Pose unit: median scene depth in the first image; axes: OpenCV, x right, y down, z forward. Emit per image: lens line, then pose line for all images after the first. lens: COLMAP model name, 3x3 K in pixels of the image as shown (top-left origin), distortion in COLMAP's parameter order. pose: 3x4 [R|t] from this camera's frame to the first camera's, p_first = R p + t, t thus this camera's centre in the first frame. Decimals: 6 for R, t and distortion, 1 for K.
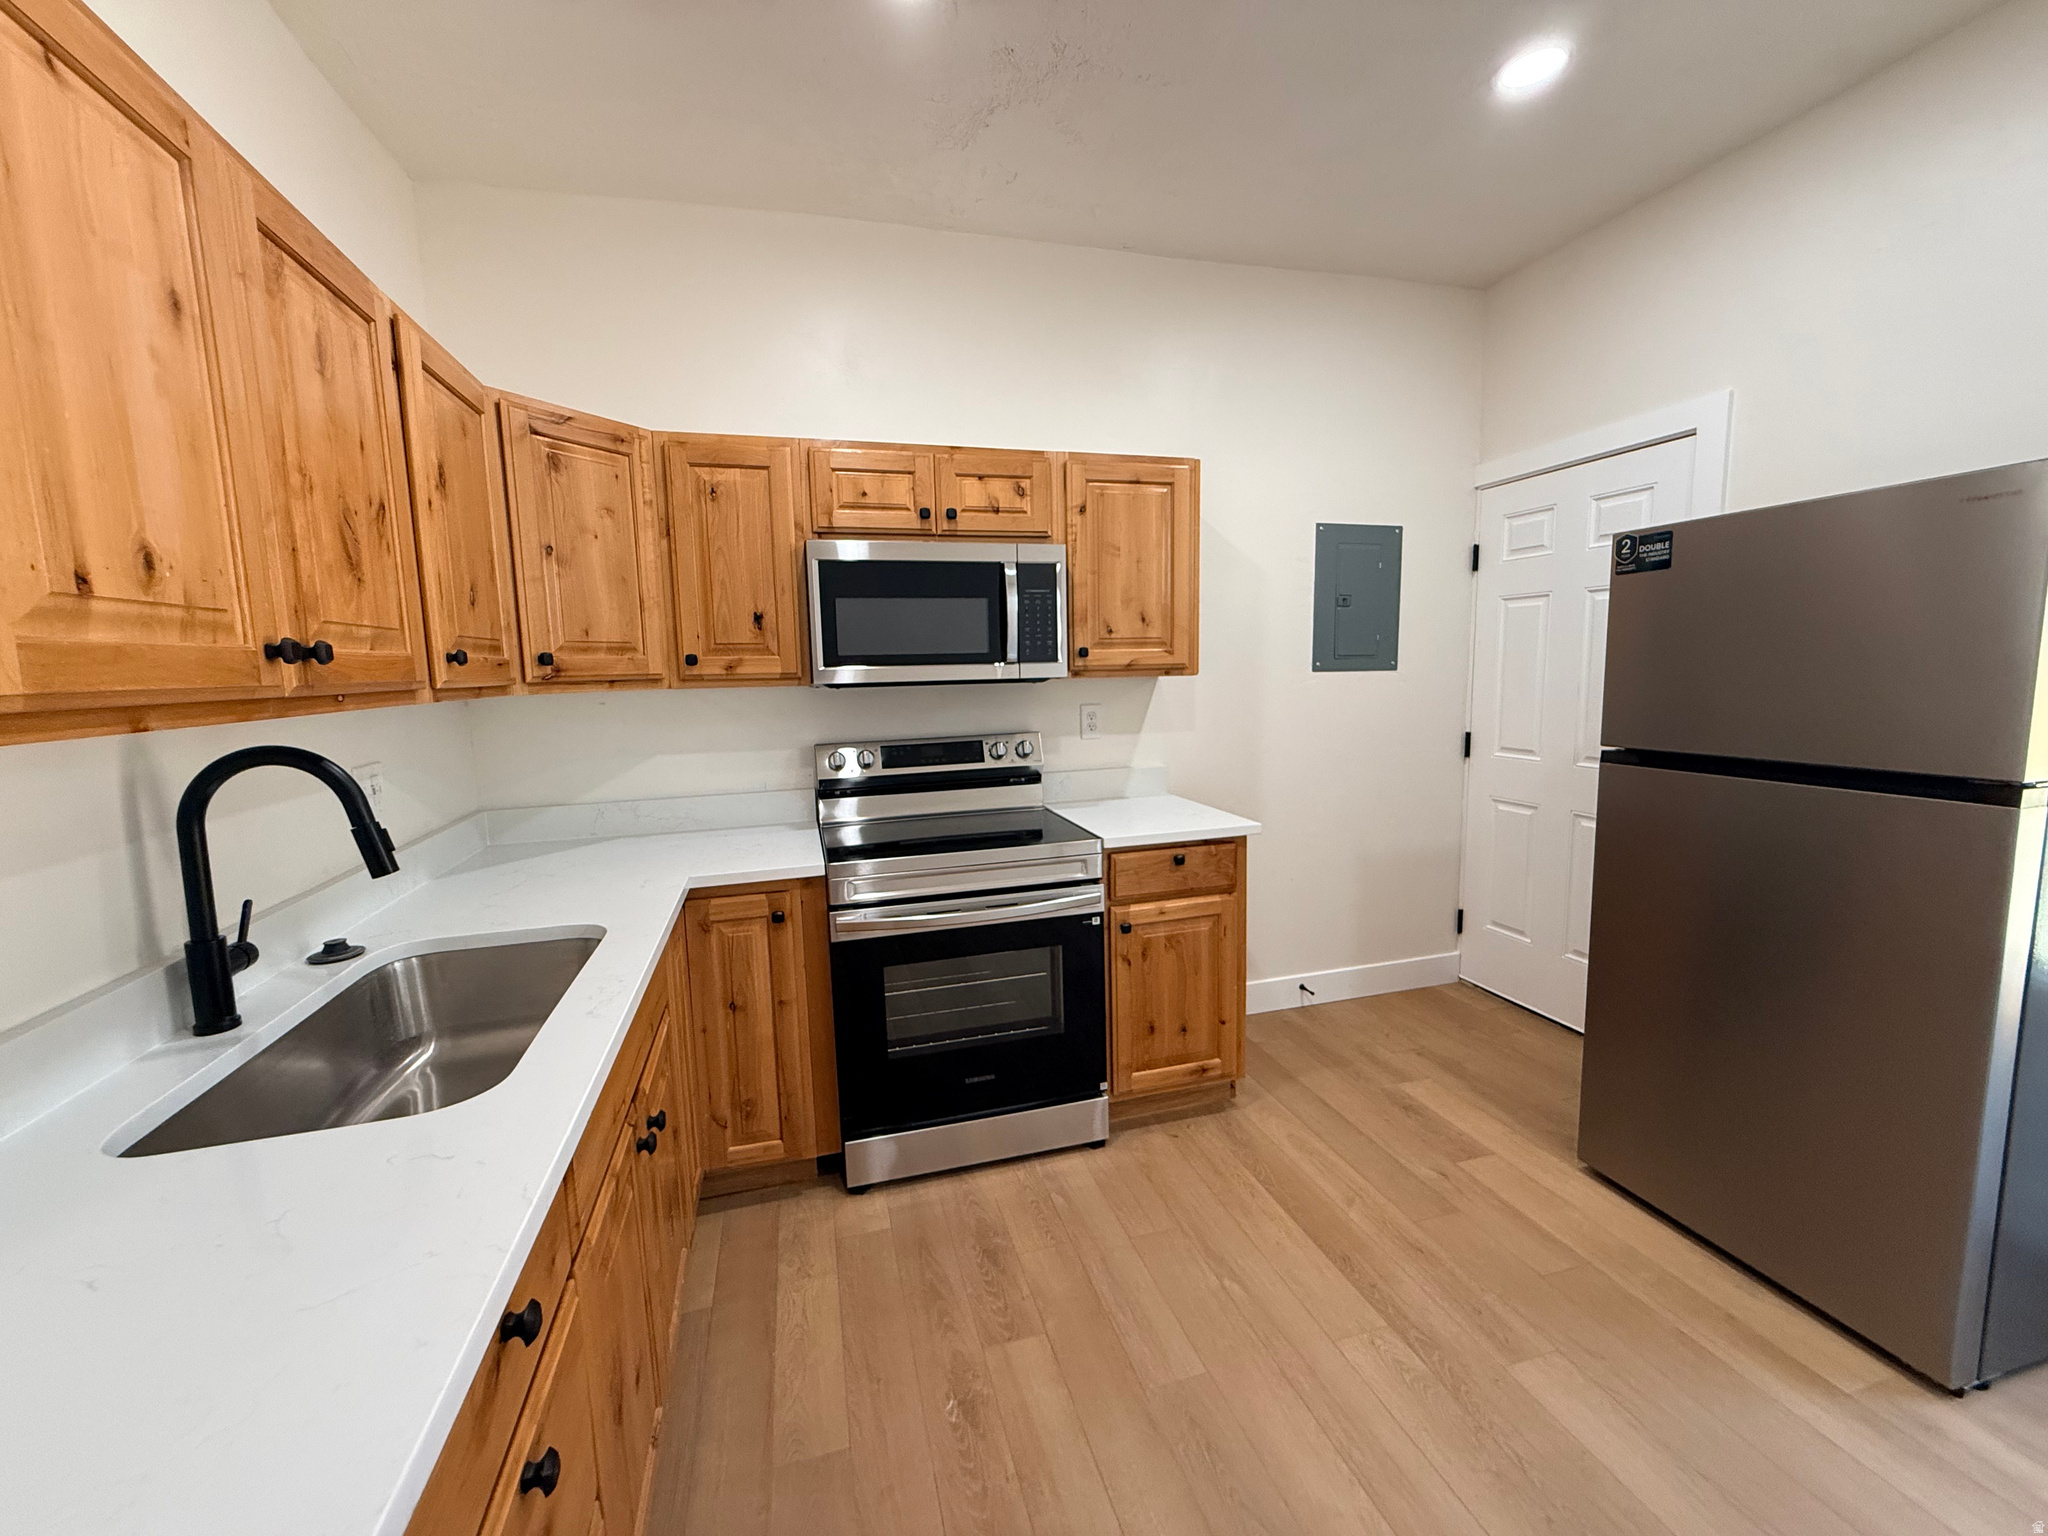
lens RADIAL K [[820.1, 0, 1017.4], [0, 820.1, 764.9], [0, 0, 1]] dist [-0.002587, -0.000190]
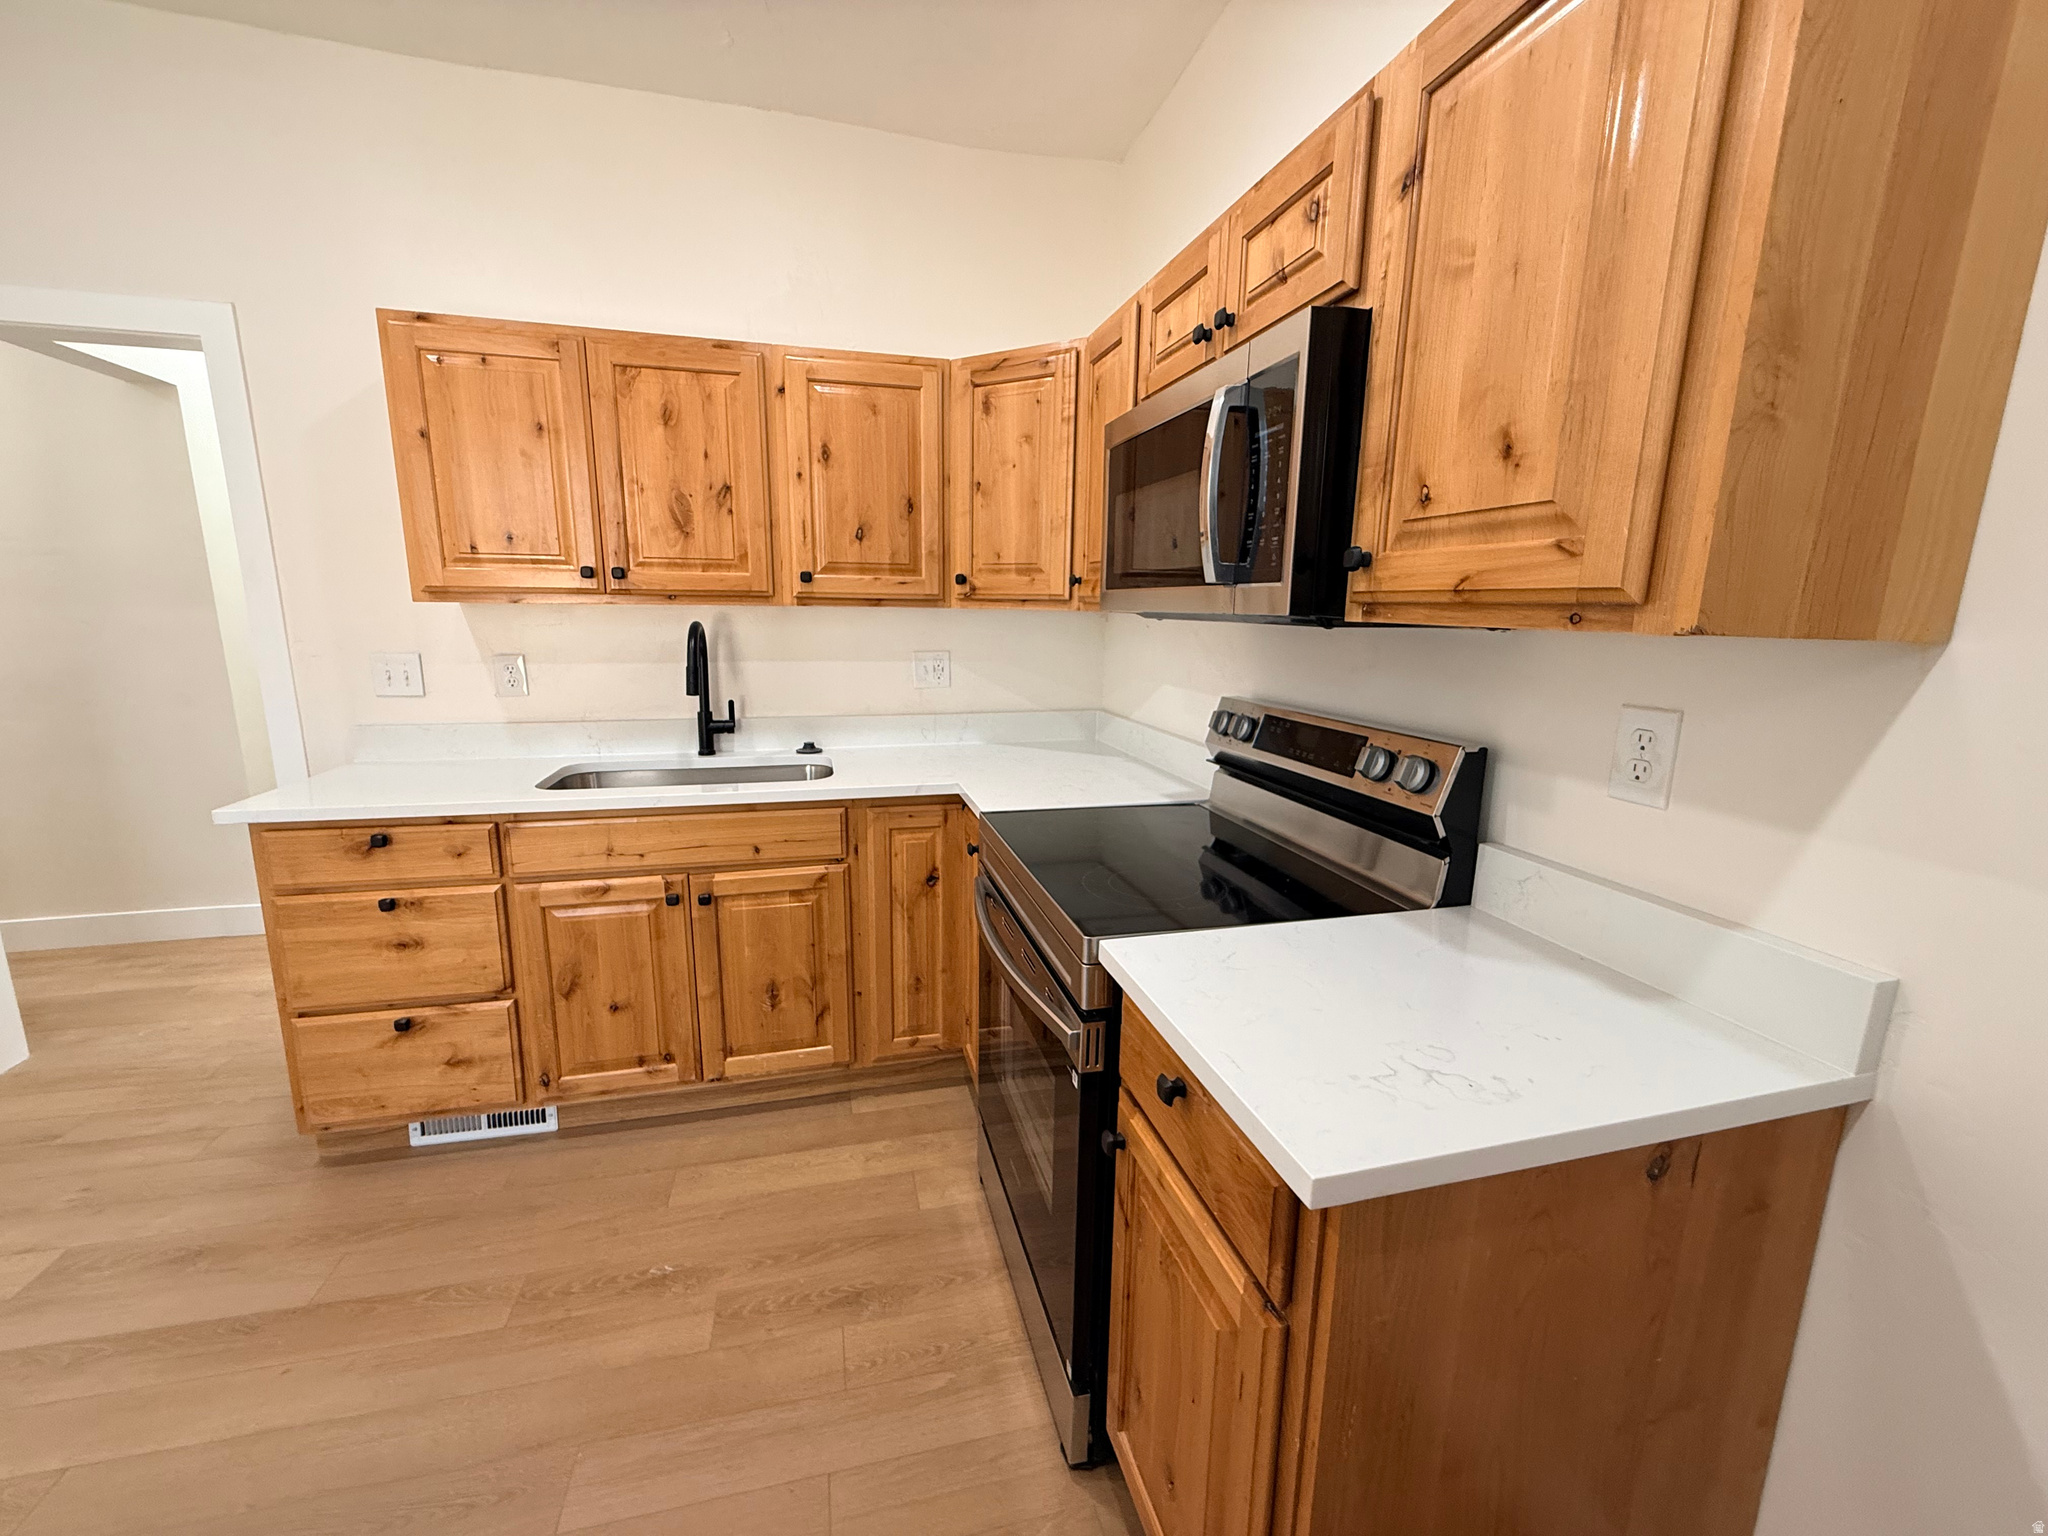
lens RADIAL K [[820.1, 0, 1017.1], [0, 820.1, 767.2], [0, 0, 1]] dist [-0.002587, -0.000190]
pose [[-0.020454, 0.216199, -0.976135, 0.625743], [-0.134297, 0.966897, 0.216967, -0.124553], [0.990730, 0.135530, 0.009258, 1.024115]]
